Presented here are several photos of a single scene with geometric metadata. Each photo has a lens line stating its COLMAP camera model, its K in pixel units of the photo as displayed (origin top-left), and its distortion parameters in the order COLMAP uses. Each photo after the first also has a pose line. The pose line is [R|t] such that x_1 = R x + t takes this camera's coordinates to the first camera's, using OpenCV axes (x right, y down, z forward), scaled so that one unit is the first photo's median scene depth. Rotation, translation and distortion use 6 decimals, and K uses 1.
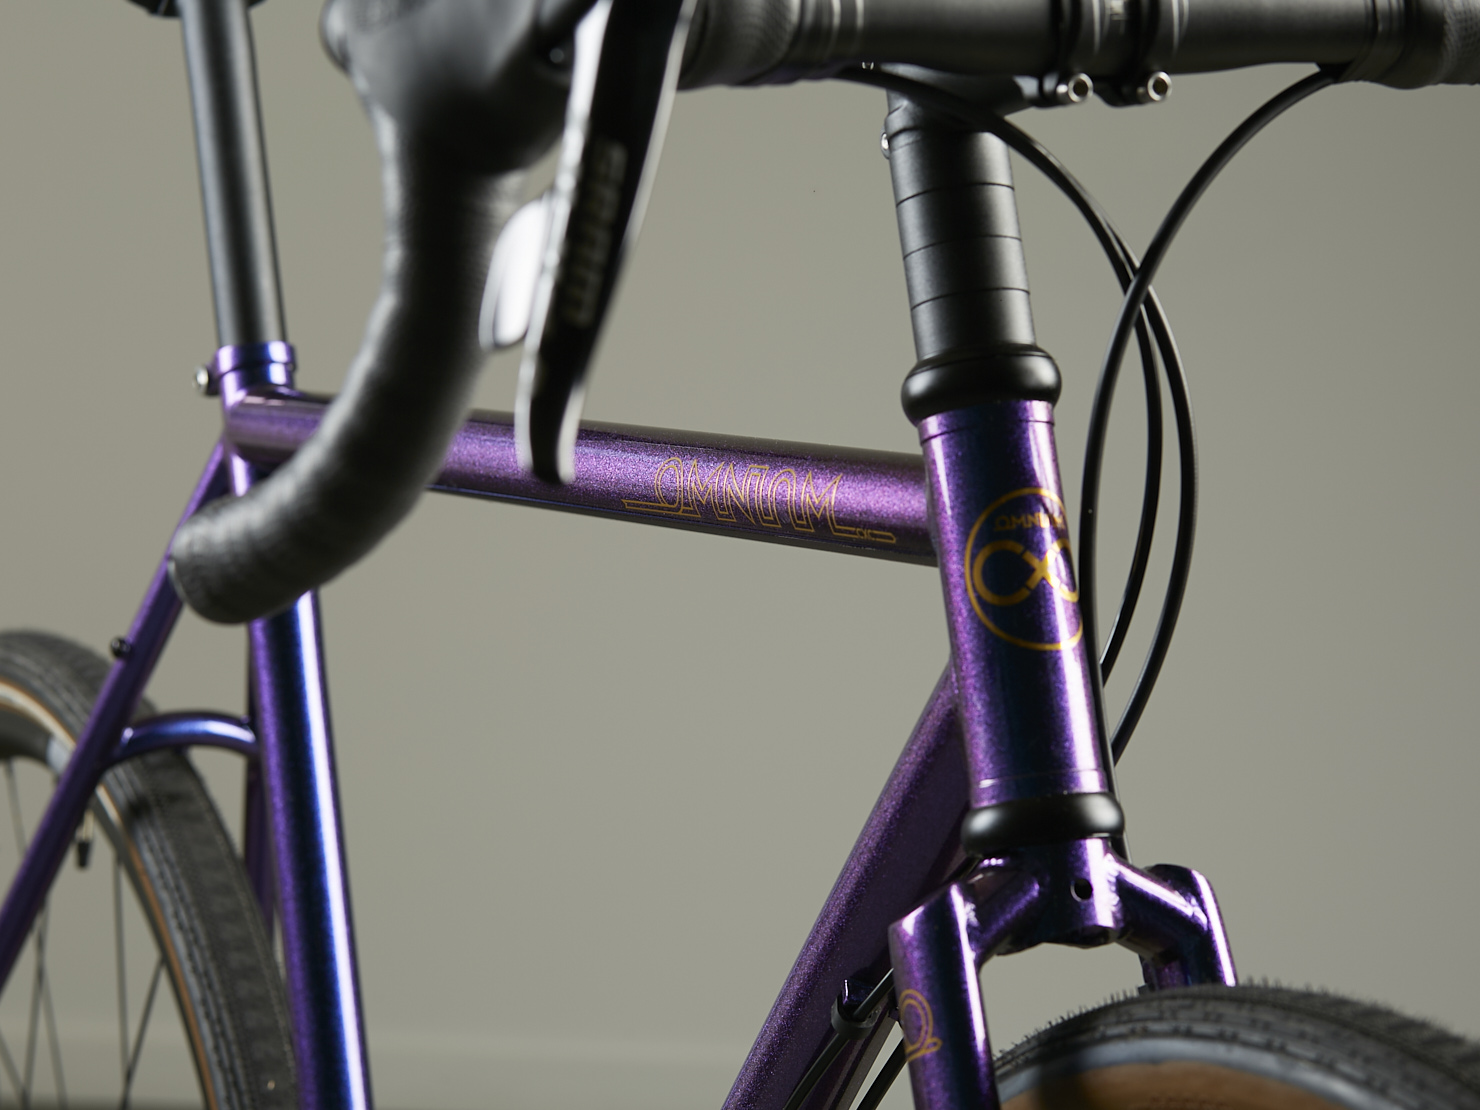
lens RADIAL K [[4416.2, 0, 605.7], [0, 4416.2, 503.5], [0, 0, 1]] dist [0.144060, -0.474954]
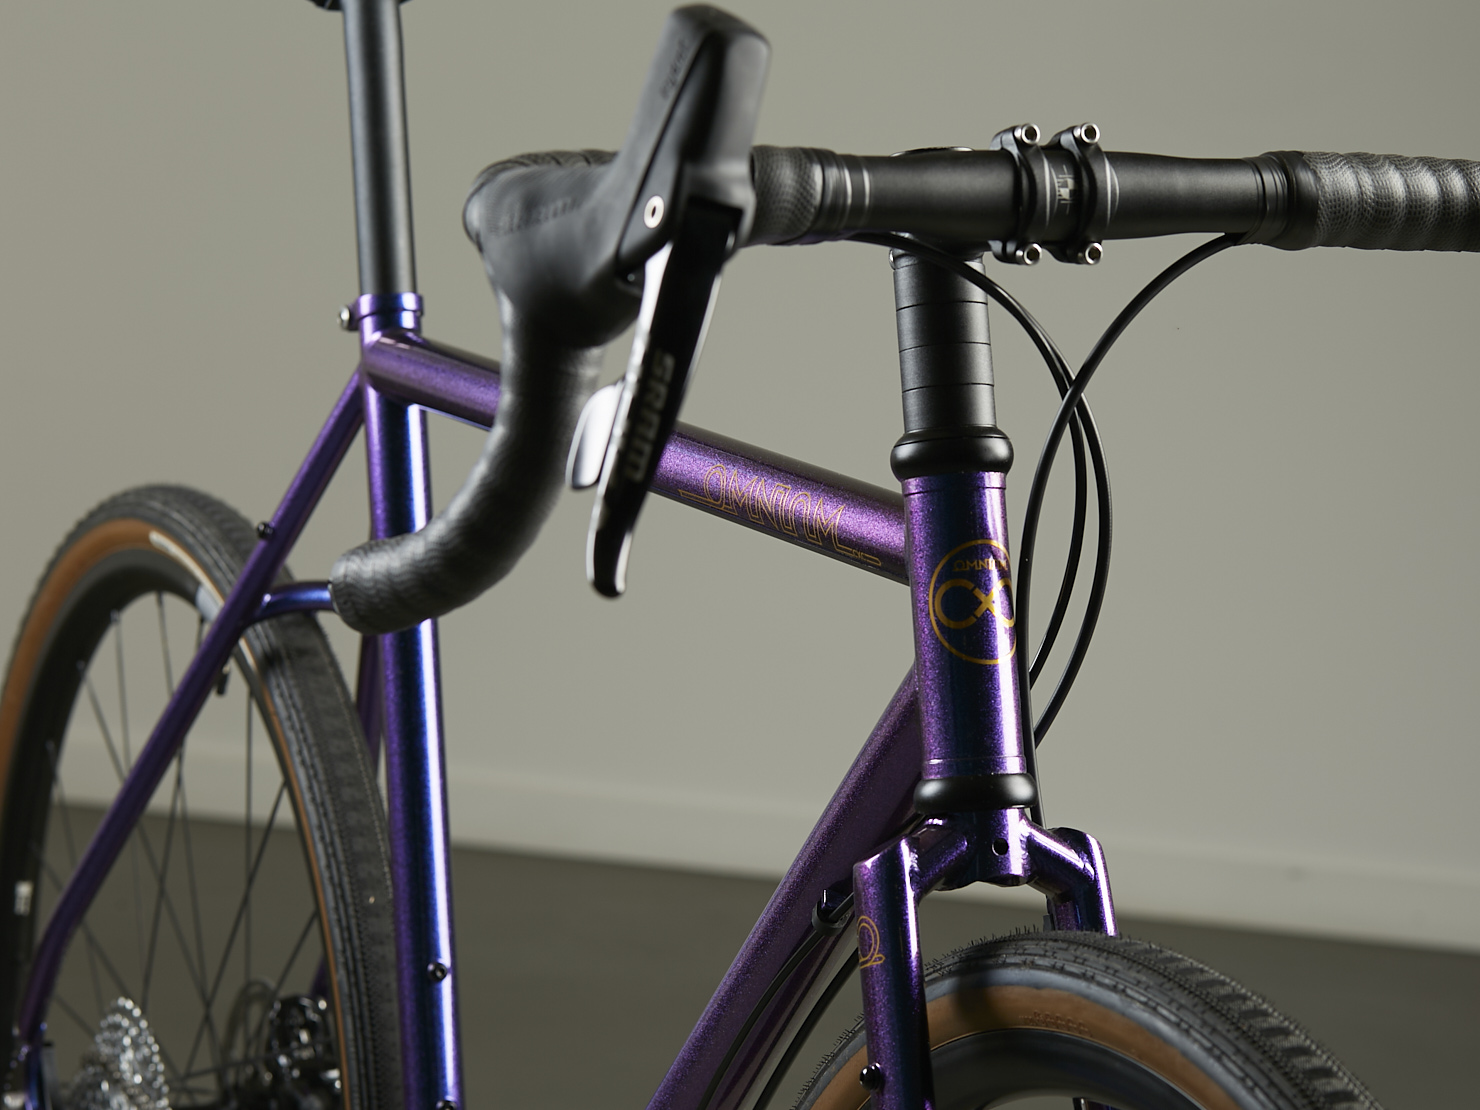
lens RADIAL K [[4448.2, 0, 740.0], [0, 4448.2, 555.0], [0, 0, 1]] dist [0.000728, 0.568883]
pose [[0.998229, 0.058528, 0.010672, 0.010351], [-0.059215, 0.994772, 0.083201, -0.103894], [-0.005747, -0.083686, 0.996476, -0.312627]]
